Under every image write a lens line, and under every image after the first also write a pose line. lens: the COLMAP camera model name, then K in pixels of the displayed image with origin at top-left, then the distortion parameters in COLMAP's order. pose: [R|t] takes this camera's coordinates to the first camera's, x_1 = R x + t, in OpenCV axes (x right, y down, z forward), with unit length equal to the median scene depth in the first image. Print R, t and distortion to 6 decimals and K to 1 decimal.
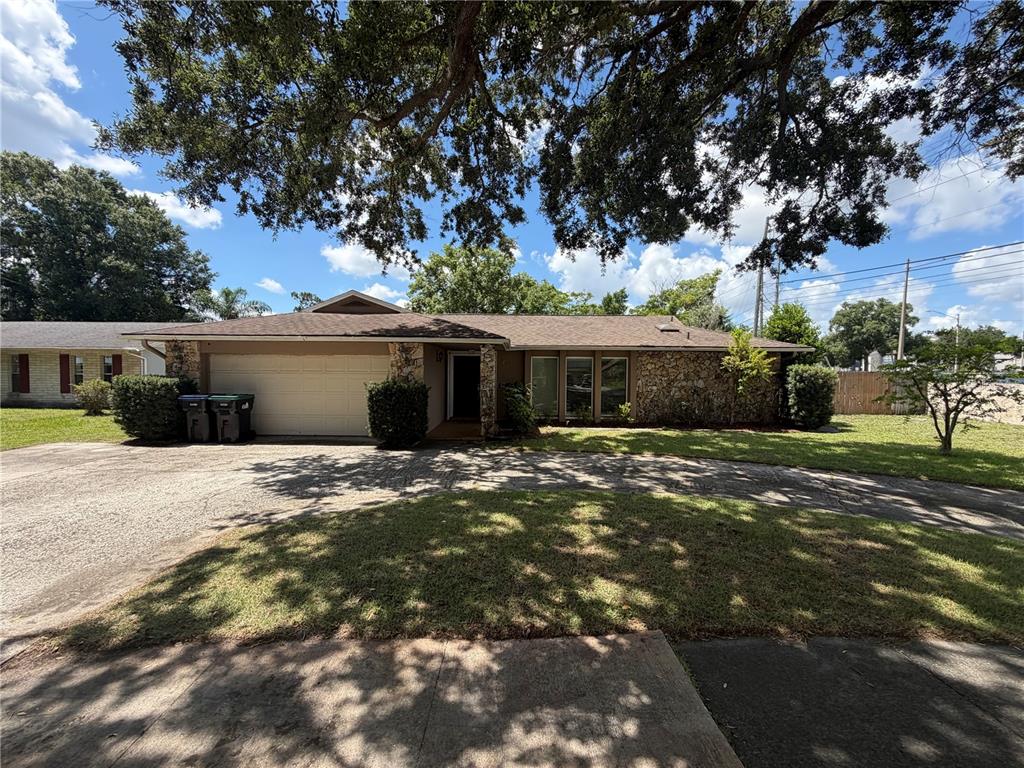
lens RADIAL K [[406.9, 0, 508.5], [0, 406.9, 385.4], [0, 0, 1]] dist [-0.000568, -0.000256]
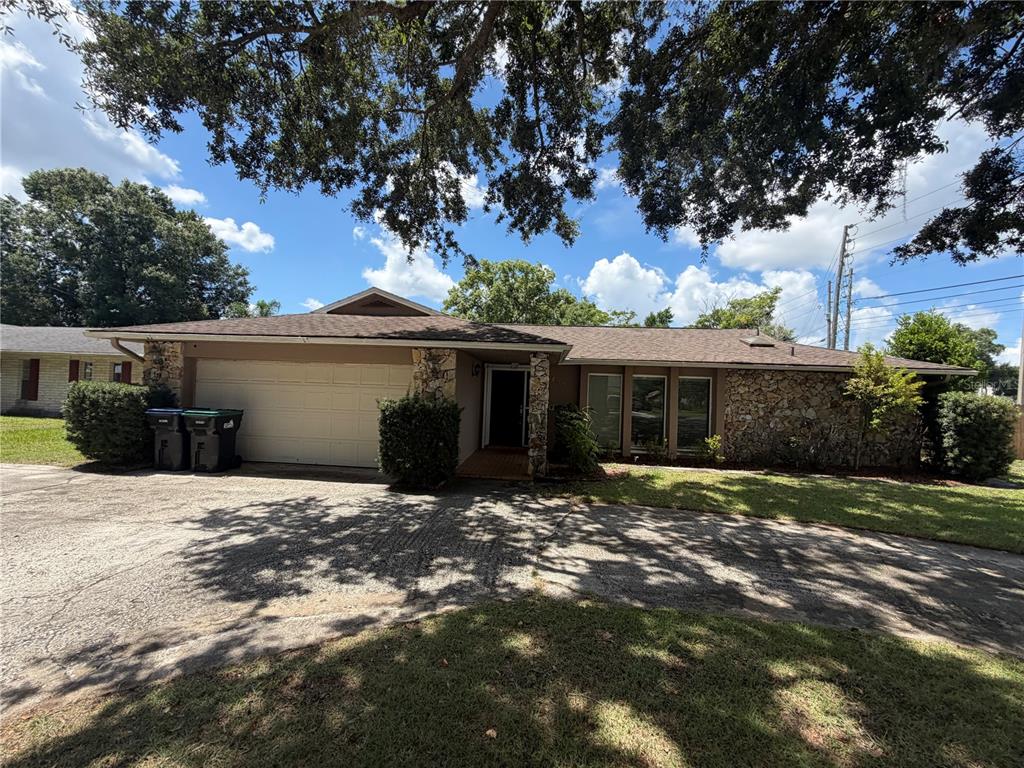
lens RADIAL K [[406.9, 0, 508.5], [0, 406.9, 385.4], [0, 0, 1]] dist [-0.000568, -0.000256]
pose [[0.996816, 0.026265, -0.075288, -0.052392], [-0.030224, 0.998193, -0.051933, -0.000382], [0.073788, 0.054043, 0.995809, 0.248830]]
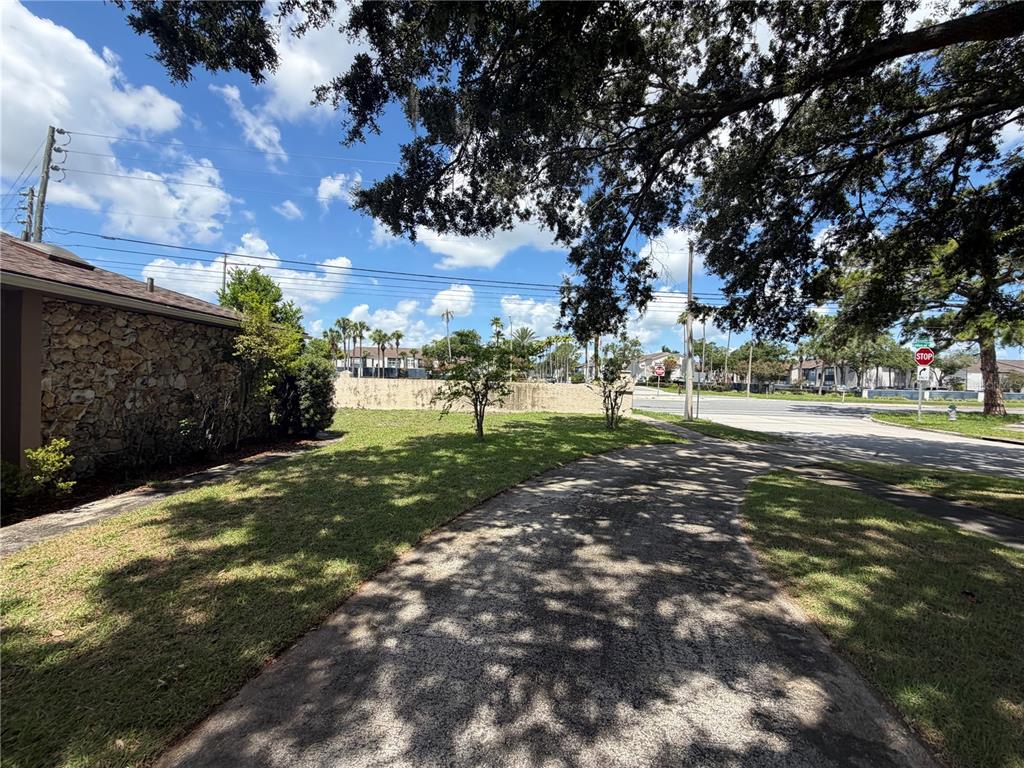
lens RADIAL K [[406.9, 0, 508.5], [0, 406.9, 385.4], [0, 0, 1]] dist [-0.000568, -0.000256]
pose [[0.013994, -0.024399, 0.999604, -0.062759], [0.008982, 0.999665, 0.024275, -0.011486], [-0.999862, 0.008638, 0.014209, 0.742438]]
